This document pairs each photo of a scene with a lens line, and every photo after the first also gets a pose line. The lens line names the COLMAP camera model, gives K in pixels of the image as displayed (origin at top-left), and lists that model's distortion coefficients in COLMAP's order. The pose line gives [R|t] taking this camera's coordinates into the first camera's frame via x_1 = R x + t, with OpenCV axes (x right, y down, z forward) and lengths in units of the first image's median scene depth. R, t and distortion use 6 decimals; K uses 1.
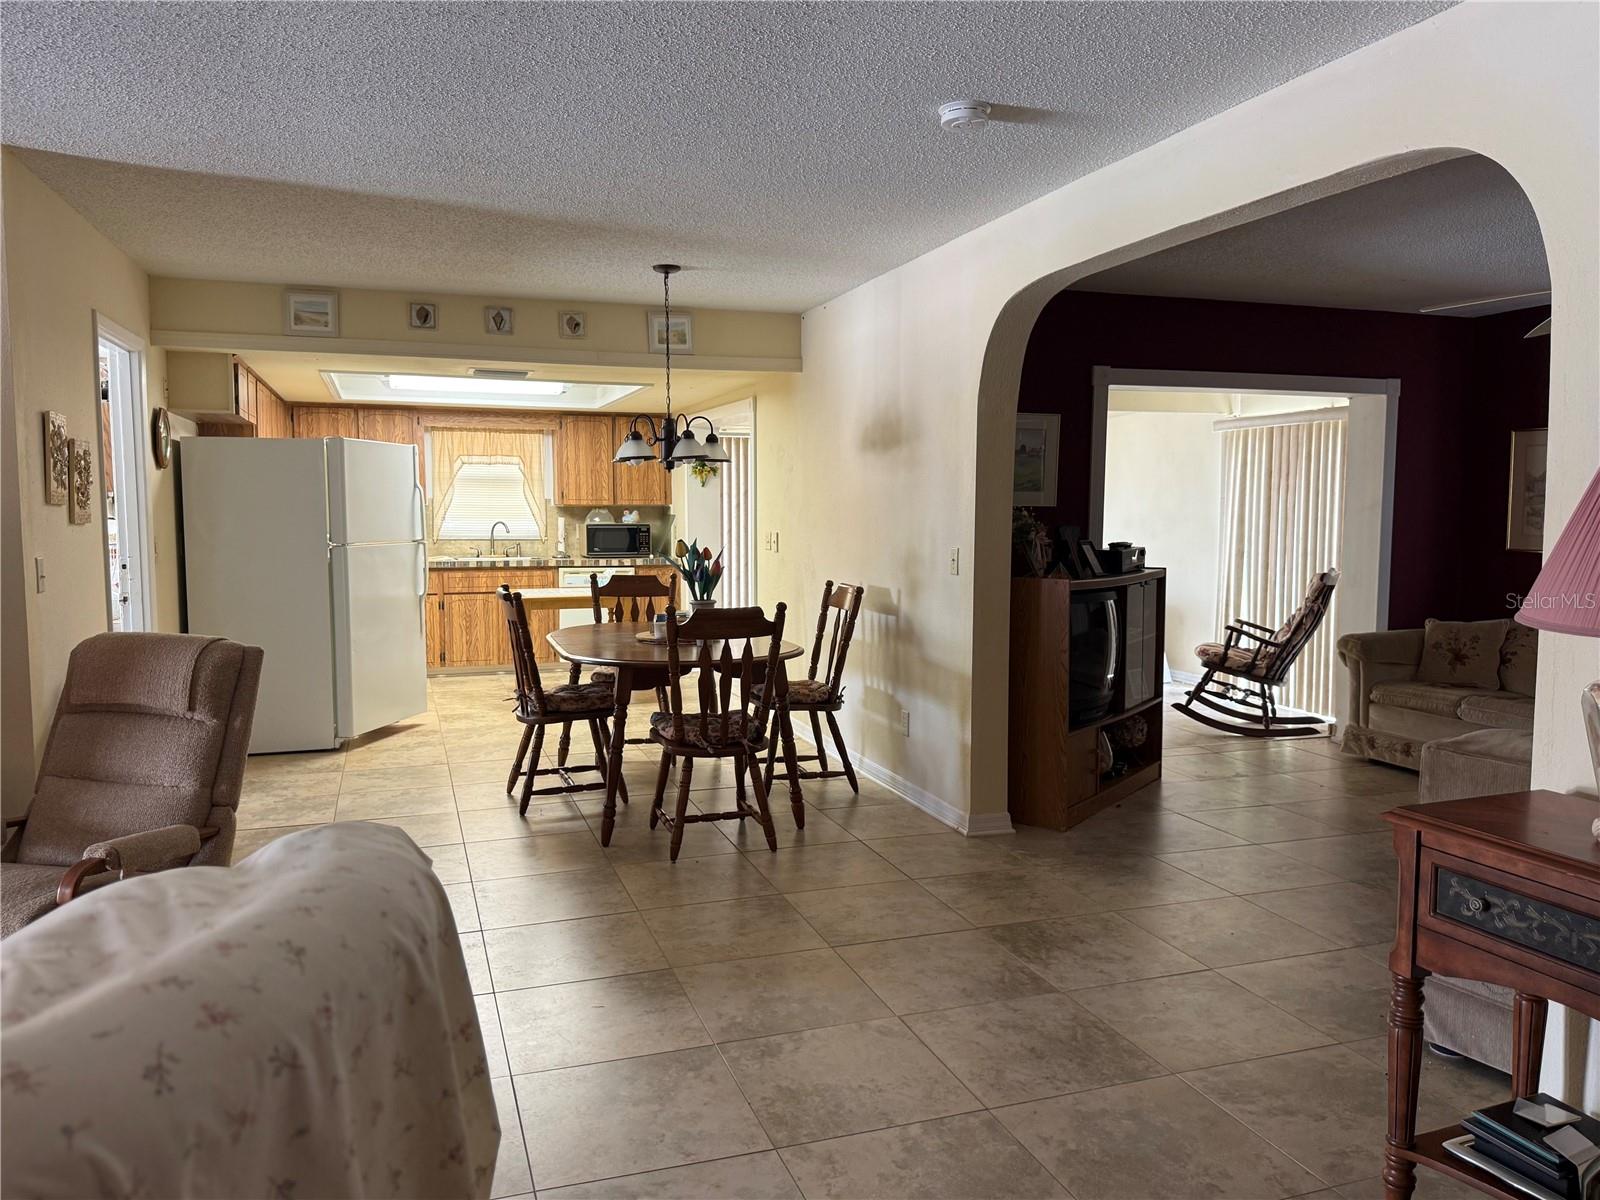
lens RADIAL K [[1146.2, 0, 809.9], [0, 1146.2, 599.4], [0, 0, 1]] dist [0.053838, -0.089292]
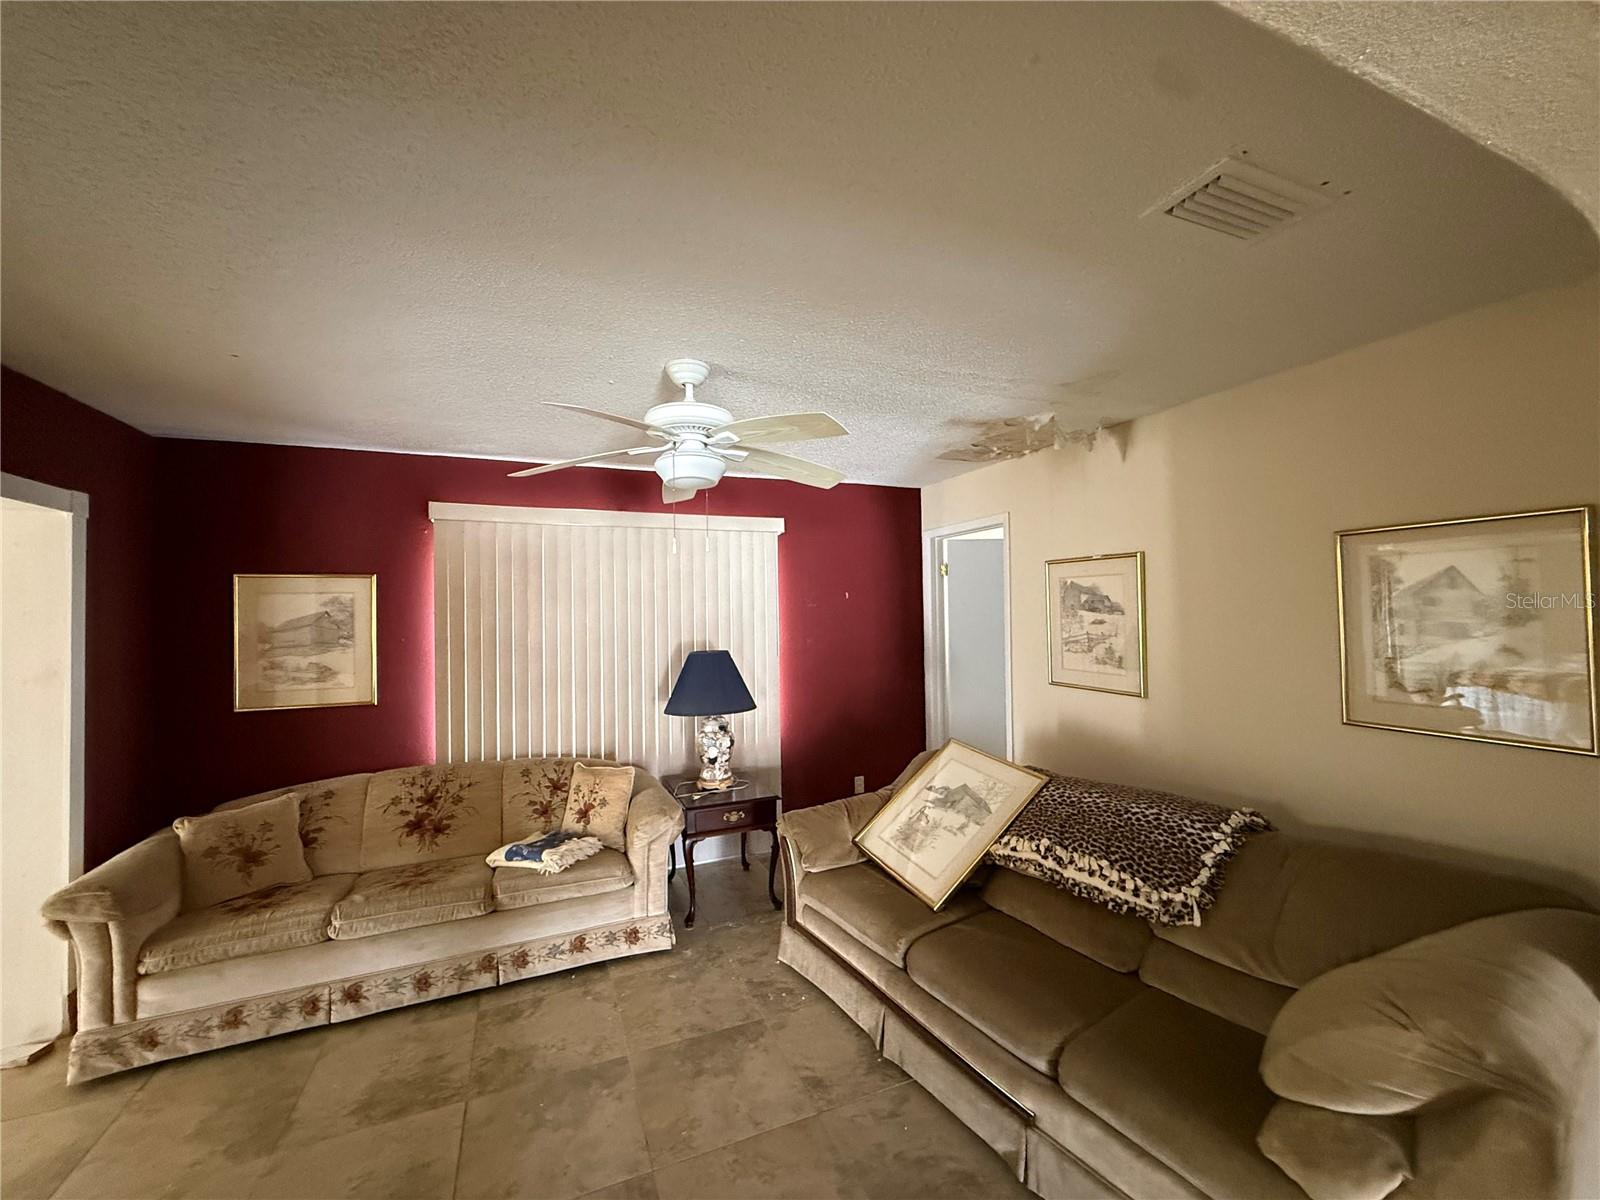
lens RADIAL K [[635.4, 0, 794.5], [0, 635.4, 586.3], [0, 0, 1]] dist [-0.006453, -0.000381]
pose [[-0.082200, 0.027425, 0.996238, 0.088408], [0.094982, 0.995287, -0.019562, -0.084739], [-0.992079, 0.093017, -0.084417, 0.605549]]
